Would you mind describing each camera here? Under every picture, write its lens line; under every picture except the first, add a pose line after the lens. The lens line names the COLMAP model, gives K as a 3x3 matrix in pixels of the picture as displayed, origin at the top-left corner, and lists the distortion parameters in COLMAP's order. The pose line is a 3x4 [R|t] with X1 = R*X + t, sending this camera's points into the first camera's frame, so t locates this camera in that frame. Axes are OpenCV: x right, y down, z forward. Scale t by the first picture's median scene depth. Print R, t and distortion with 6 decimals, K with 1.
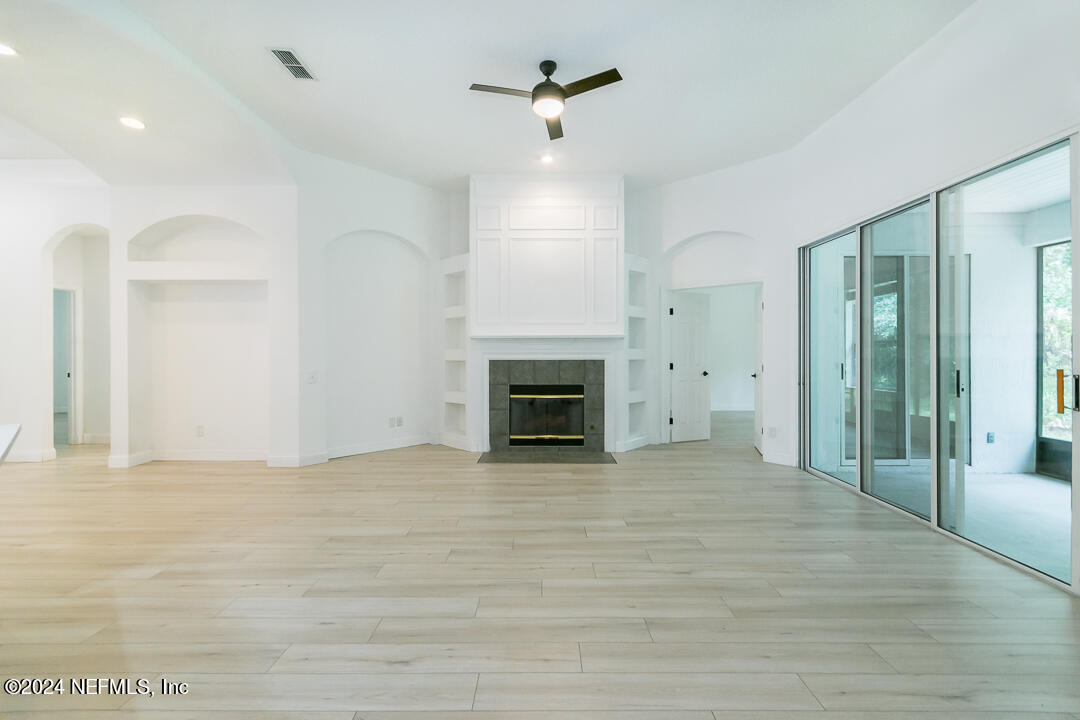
lens RADIAL K [[480.7, 0, 544.0], [0, 480.7, 354.3], [0, 0, 1]] dist [0.002167, 0.000648]
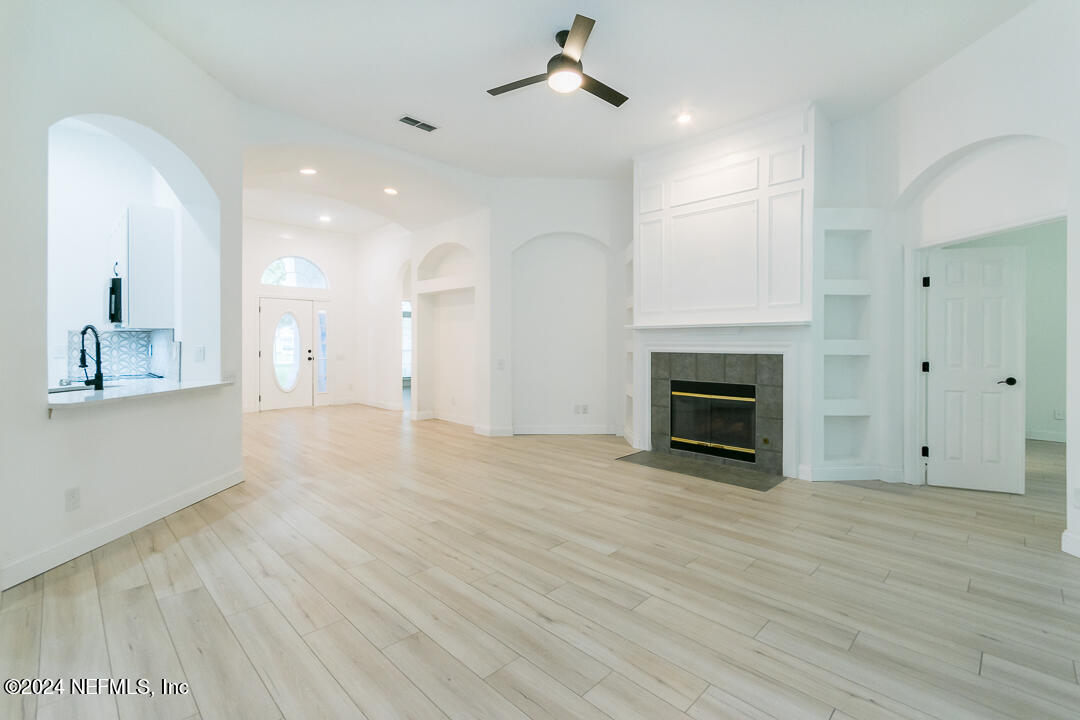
lens RADIAL K [[480.7, 0, 536.0], [0, 480.7, 343.0], [0, 0, 1]] dist [0.002167, 0.000648]
pose [[0.705192, 0.002990, -0.709010, 0.389002], [-0.004728, 0.999989, -0.000485, -0.004327], [0.709000, 0.003694, 0.705199, 0.188768]]
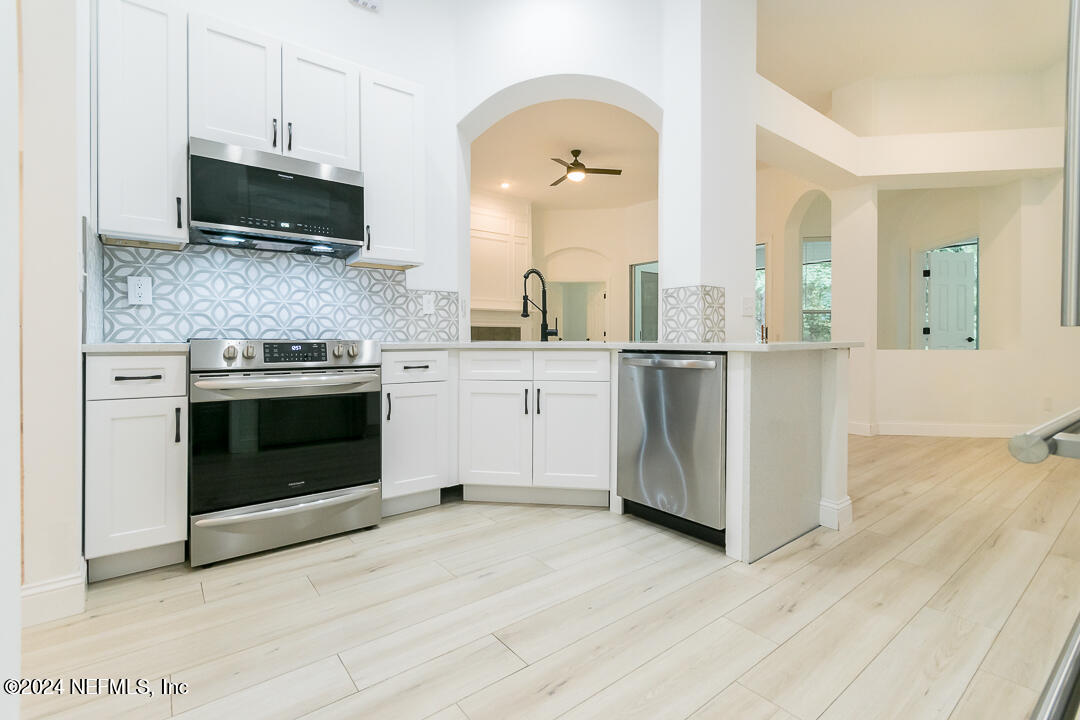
lens RADIAL K [[480.7, 0, 533.6], [0, 480.7, 343.1], [0, 0, 1]] dist [0.002167, 0.000648]
pose [[0.798380, -0.002146, 0.602150, -0.722425], [-0.002631, 0.999972, 0.007053, 0.051356], [-0.602149, -0.007216, 0.798351, -0.190130]]
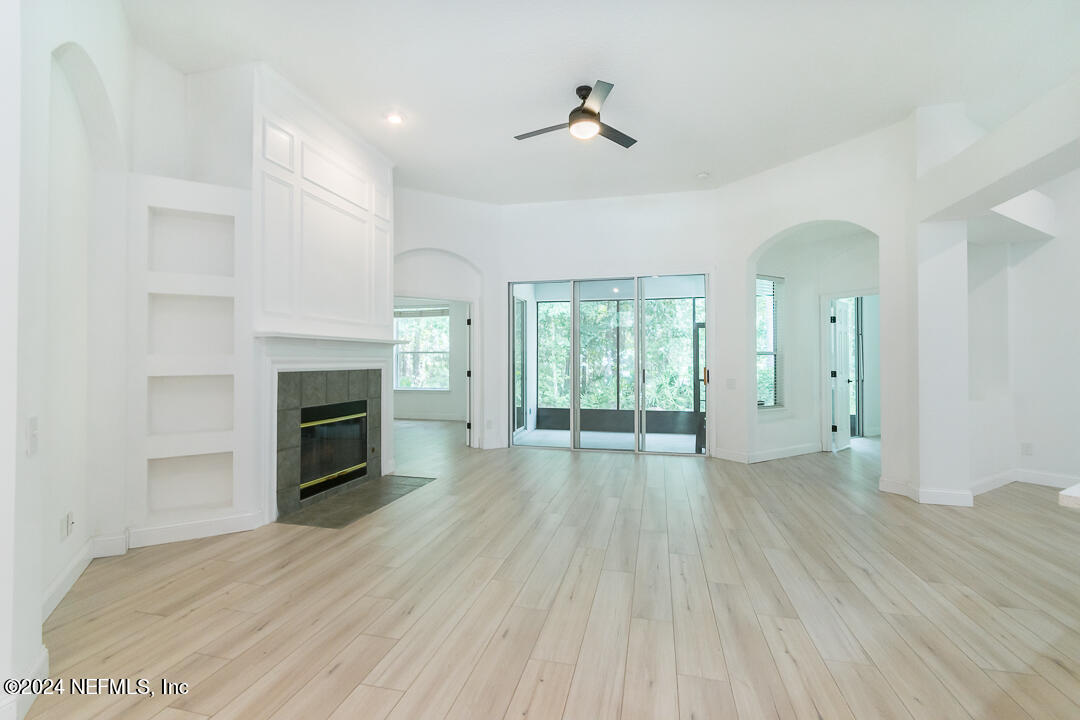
lens RADIAL K [[480.7, 0, 532.5], [0, 480.7, 352.2], [0, 0, 1]] dist [0.002167, 0.000648]
pose [[0.246501, 0.017866, 0.968978, -0.643686], [0.002829, 0.999813, -0.019154, -0.001102], [-0.969138, 0.007463, 0.246404, 0.525516]]
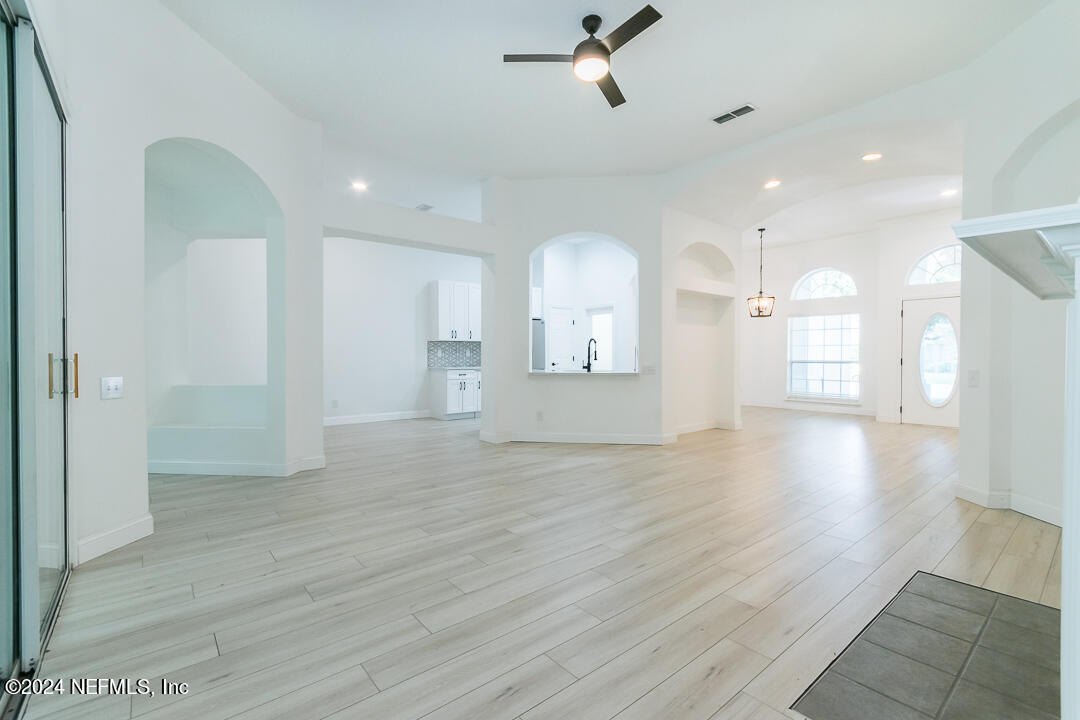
lens RADIAL K [[480.7, 0, 543.7], [0, 480.7, 360.0], [0, 0, 1]] dist [0.002167, 0.000648]
pose [[-0.766697, 0.007566, -0.641965, 0.408622], [-0.000701, 0.999920, 0.012622, 0.012441], [0.642009, 0.010127, -0.766630, 1.014130]]
